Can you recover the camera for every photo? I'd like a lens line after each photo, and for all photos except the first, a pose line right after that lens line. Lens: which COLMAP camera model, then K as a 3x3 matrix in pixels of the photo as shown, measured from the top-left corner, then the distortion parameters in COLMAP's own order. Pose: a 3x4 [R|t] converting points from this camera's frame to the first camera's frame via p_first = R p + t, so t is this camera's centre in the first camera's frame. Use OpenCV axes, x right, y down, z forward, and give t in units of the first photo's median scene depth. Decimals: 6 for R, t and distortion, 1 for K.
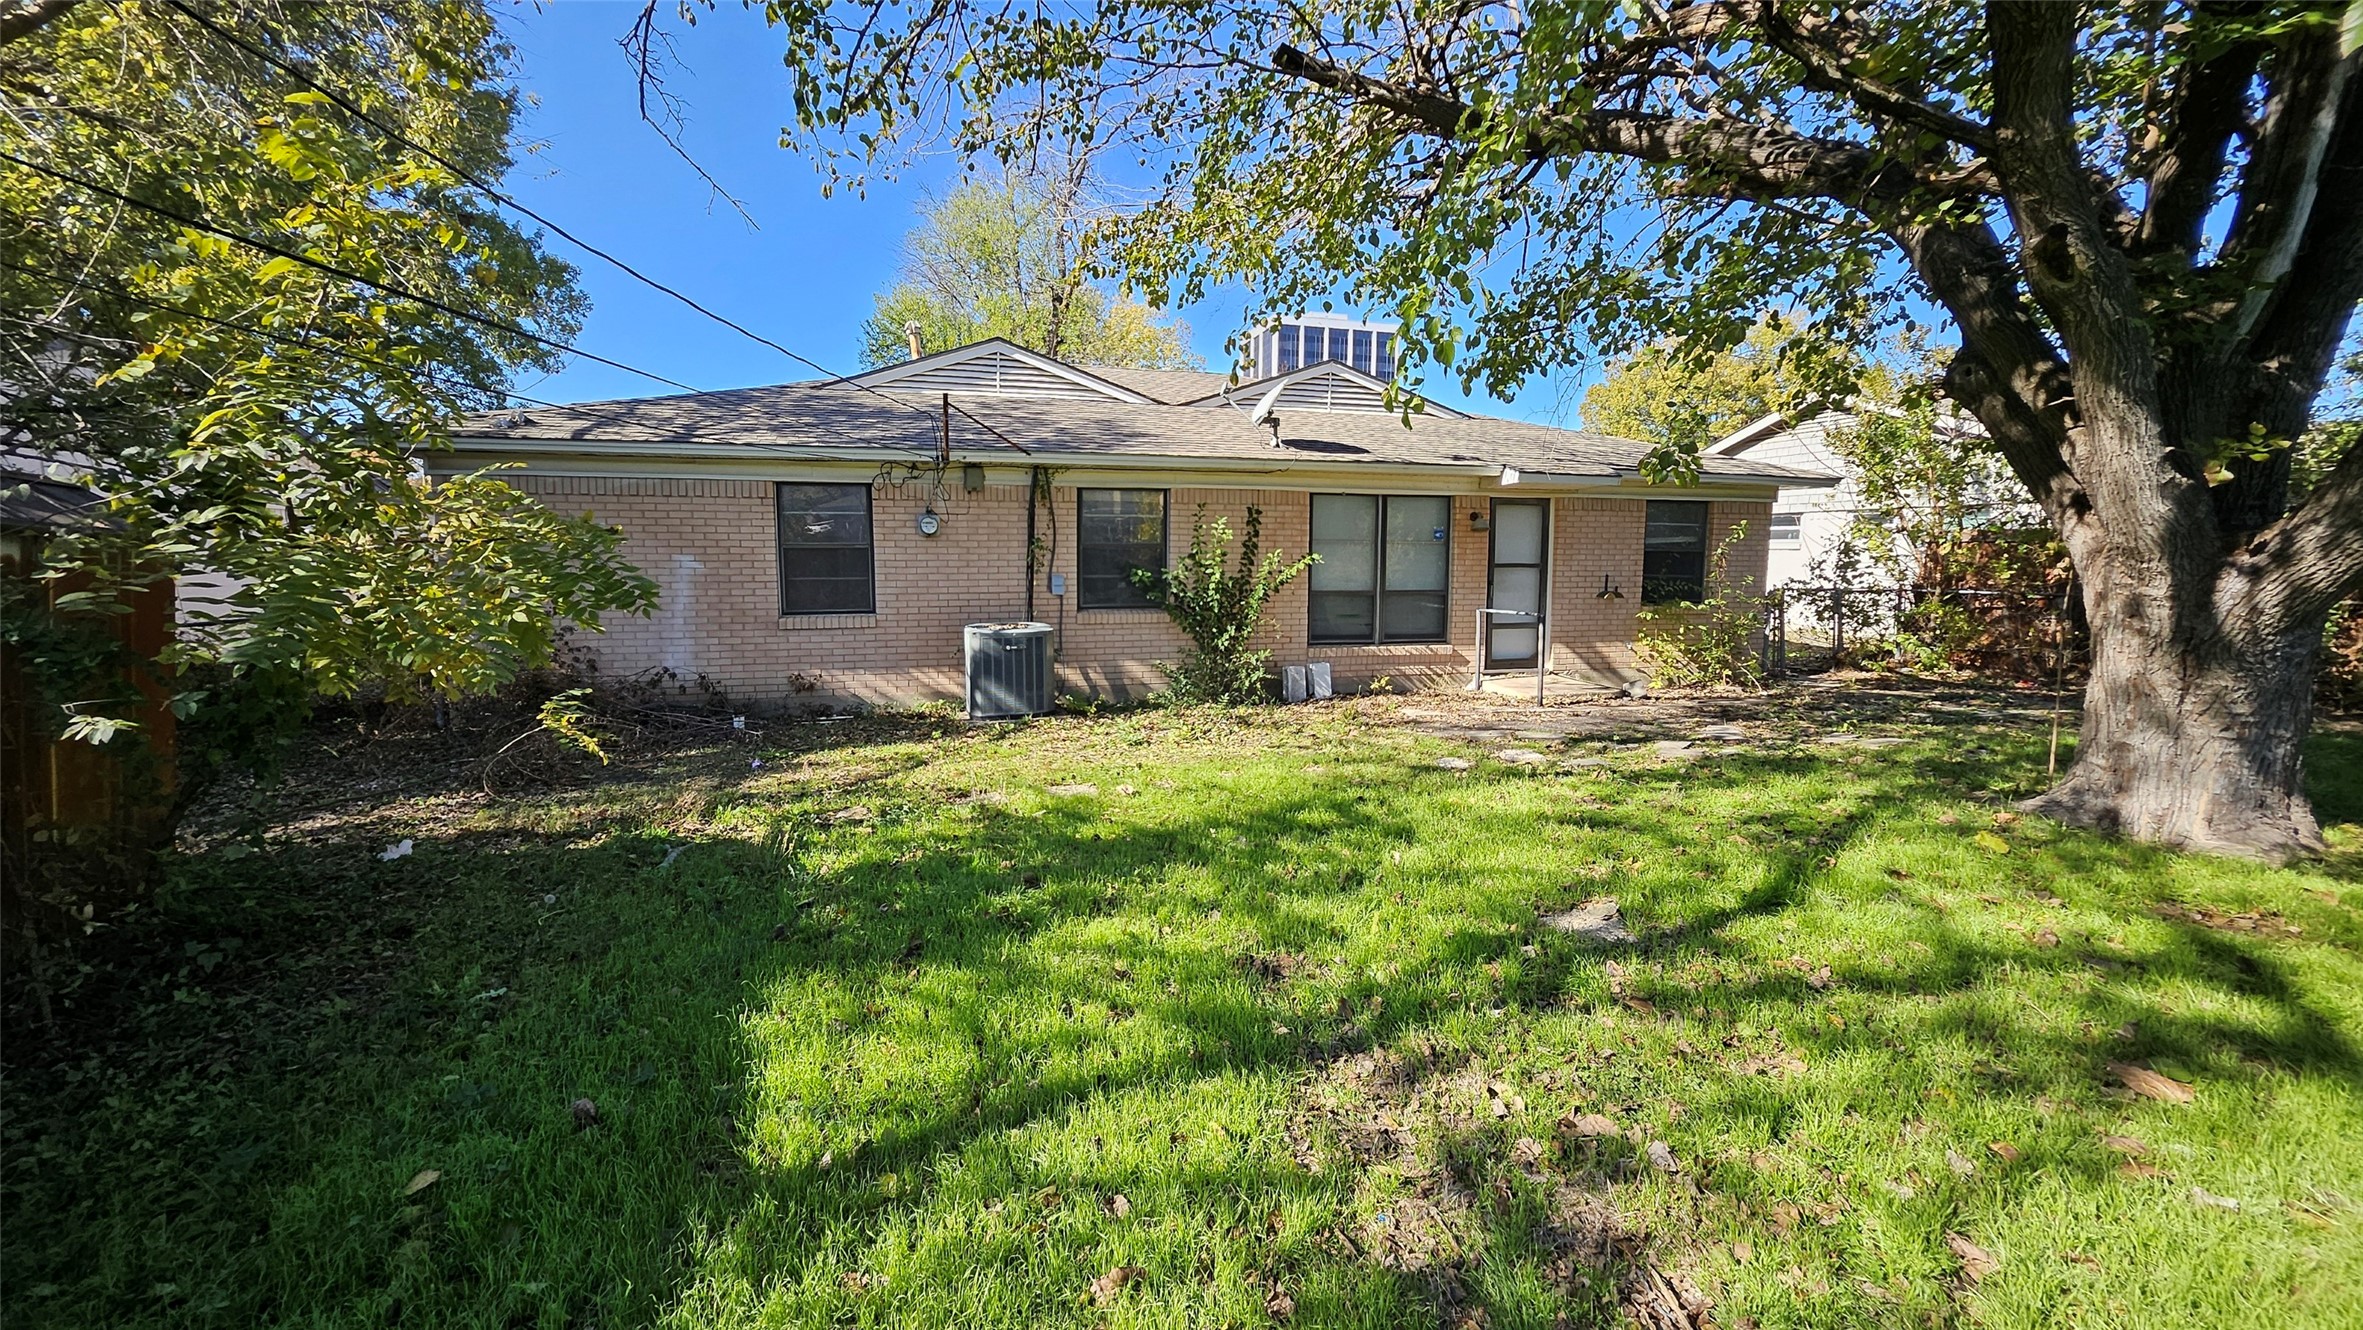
lens RADIAL K [[938.6, 0, 1174.1], [0, 938.6, 644.1], [0, 0, 1]] dist [0.001367, 0.000125]
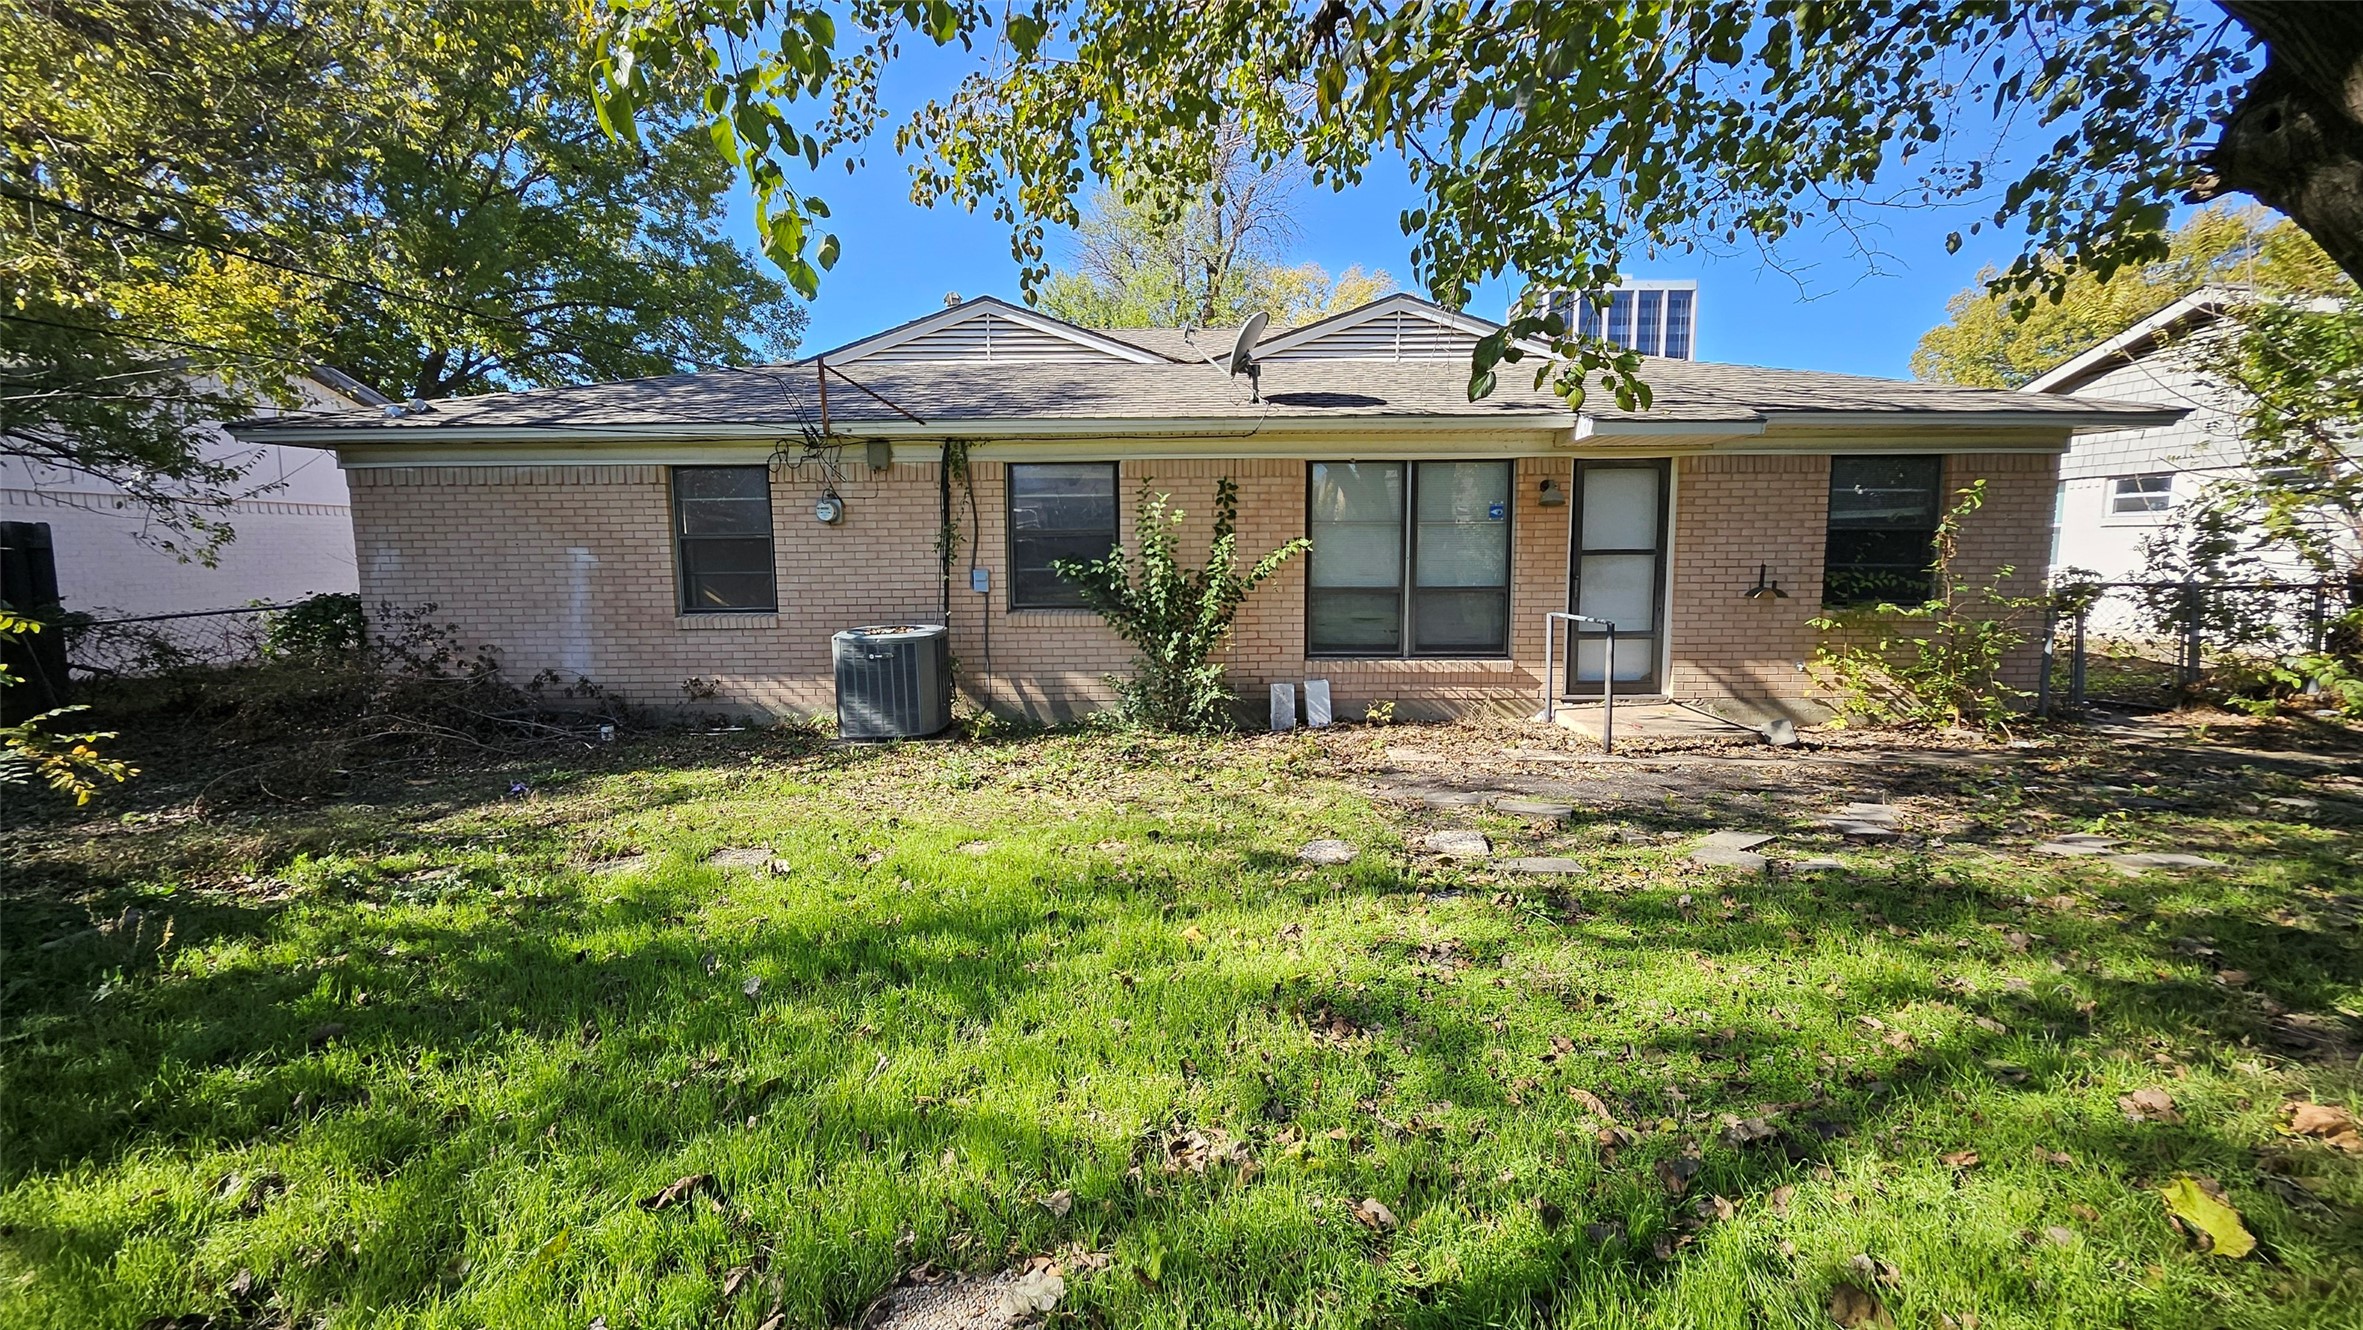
lens RADIAL K [[938.6, 0, 1174.1], [0, 938.6, 644.1], [0, 0, 1]] dist [0.001367, 0.000125]
pose [[0.962440, 0.018562, -0.270861, 0.256883], [-0.015602, 0.999793, 0.013077, -0.018595], [0.271047, -0.008360, 0.962530, 0.229041]]
